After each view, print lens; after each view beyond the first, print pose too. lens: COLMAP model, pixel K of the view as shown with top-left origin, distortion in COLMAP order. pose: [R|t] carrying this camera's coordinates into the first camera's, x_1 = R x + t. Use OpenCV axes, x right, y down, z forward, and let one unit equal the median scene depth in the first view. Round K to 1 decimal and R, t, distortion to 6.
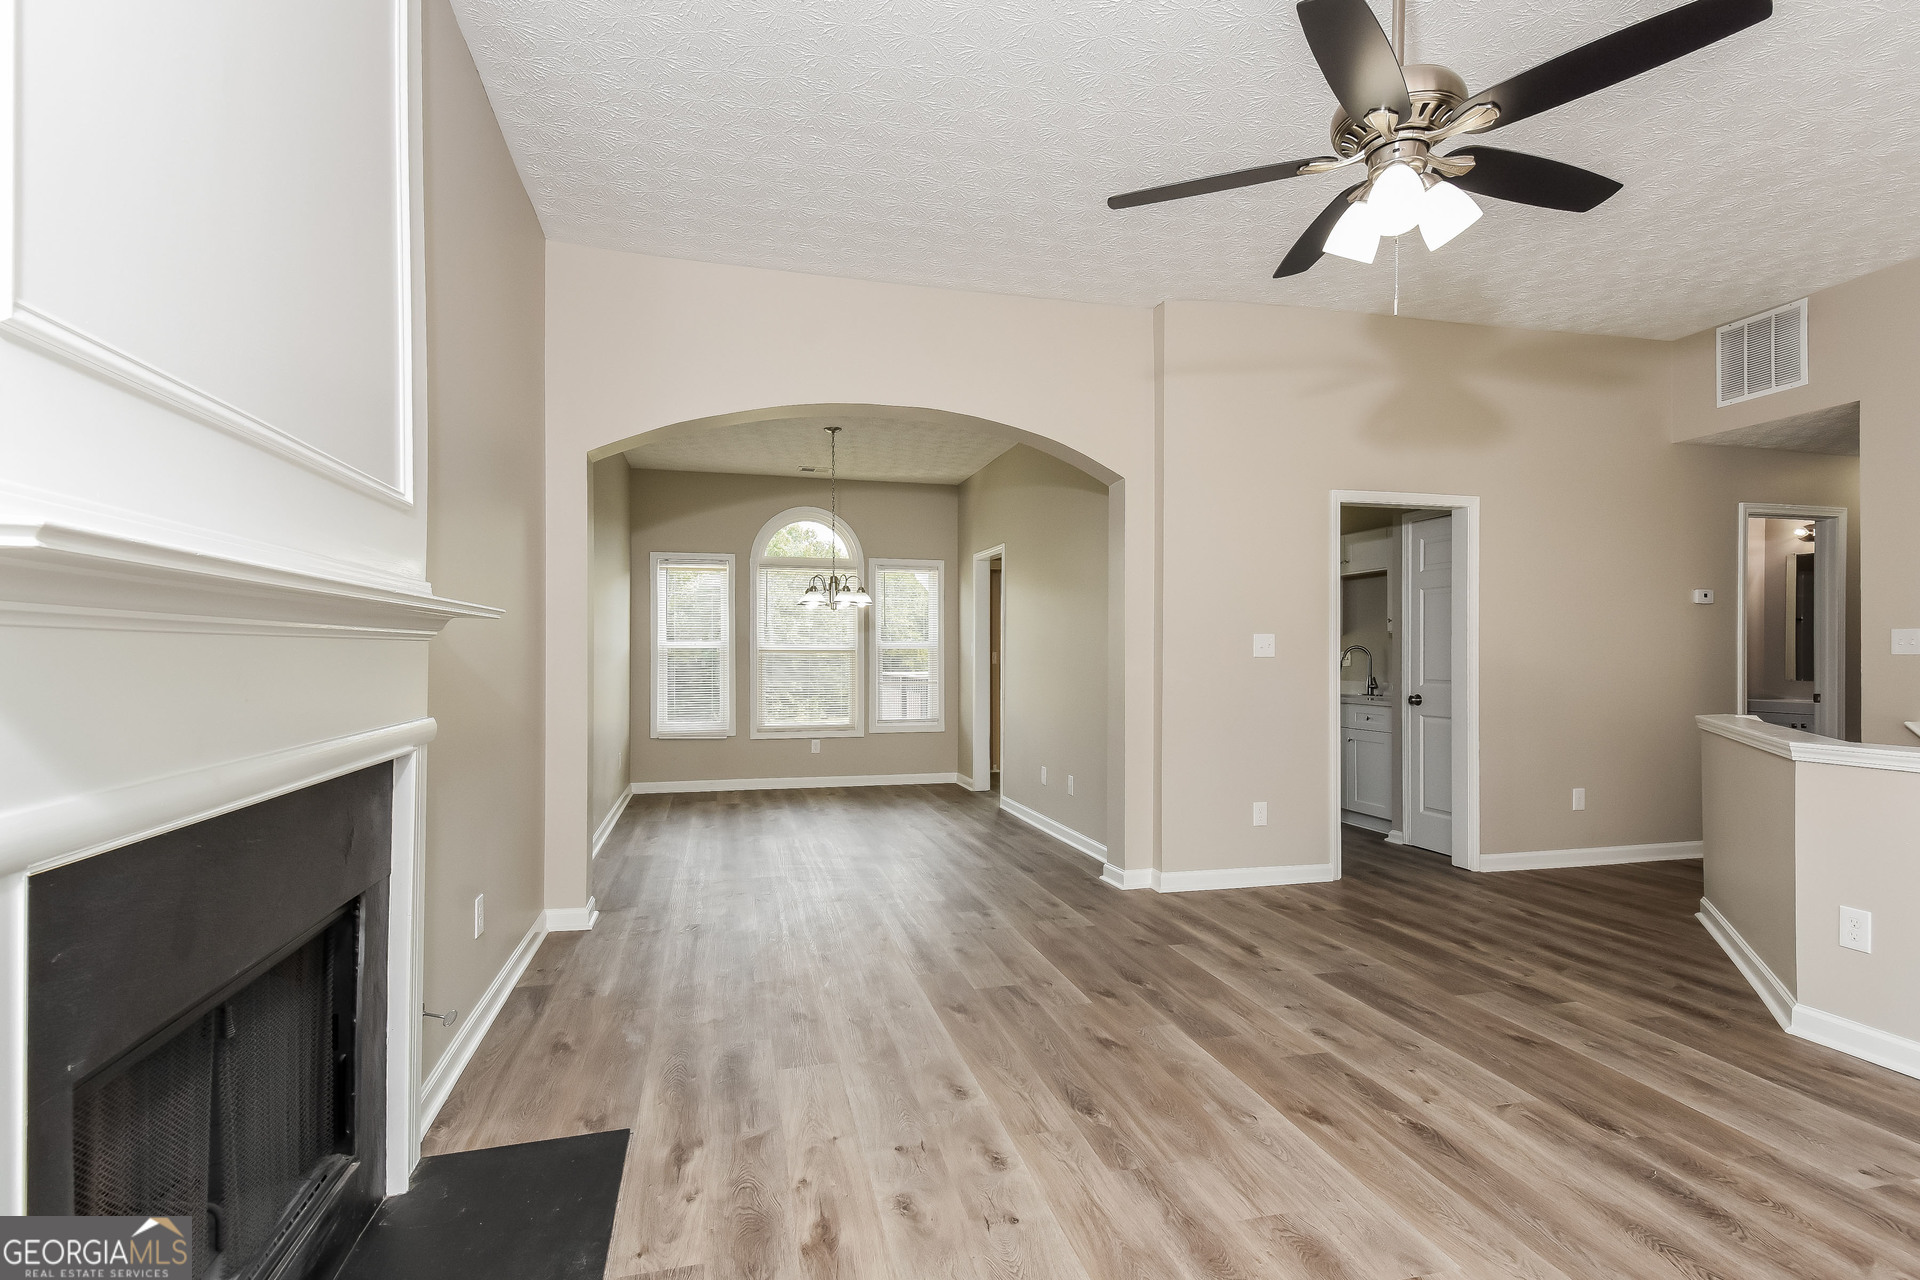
lens RADIAL K [[929.9, 0, 955.8], [0, 929.9, 634.6], [0, 0, 1]] dist [0.002142, 0.001105]
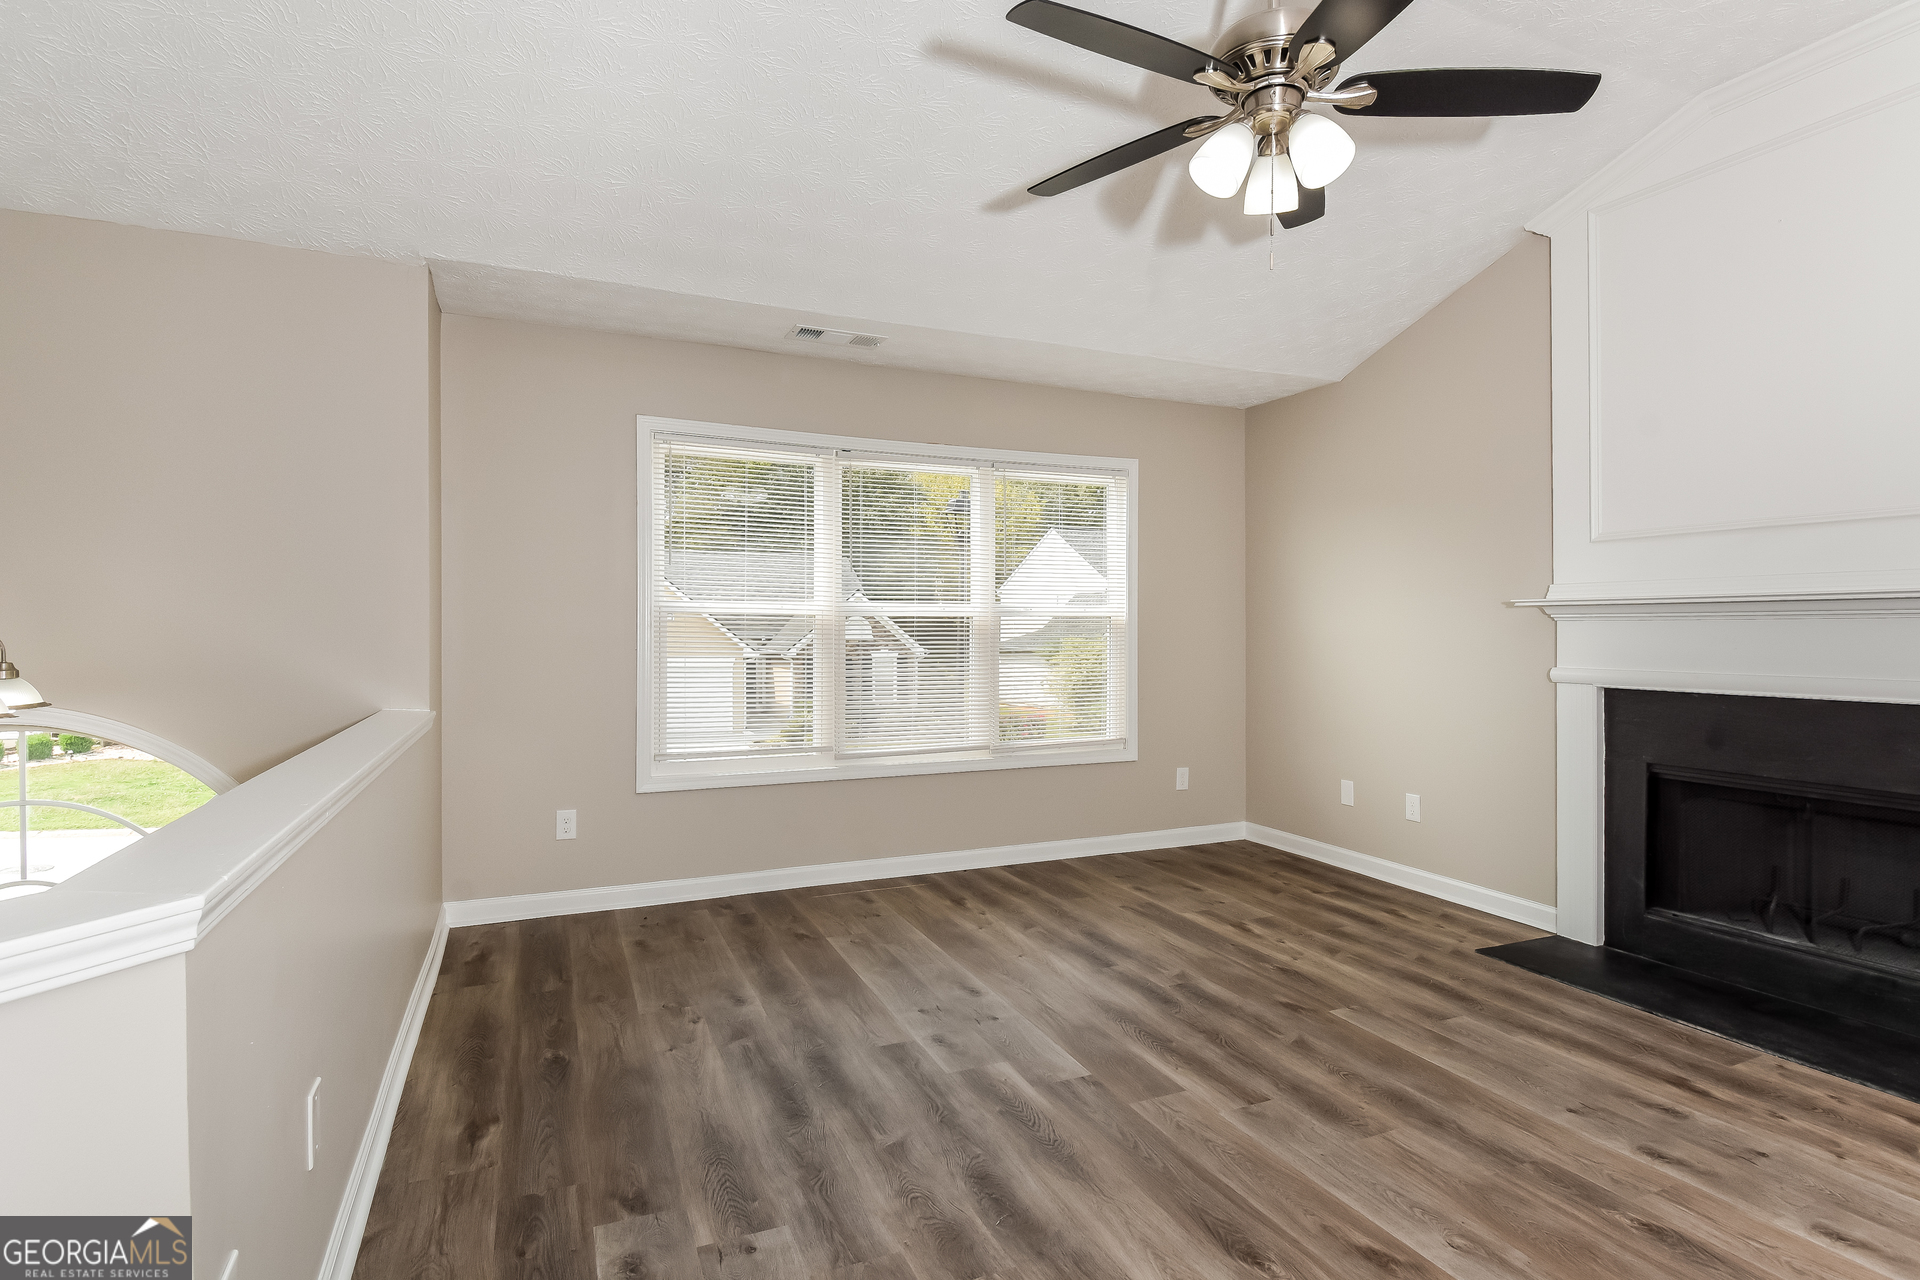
lens RADIAL K [[929.9, 0, 961.8], [0, 929.9, 634.3], [0, 0, 1]] dist [0.002142, 0.001105]
pose [[-0.987380, -0.002278, -0.158353, 0.951390], [-0.003490, 0.999967, 0.007378, 0.016938], [0.158331, 0.007837, -0.987355, 1.910759]]
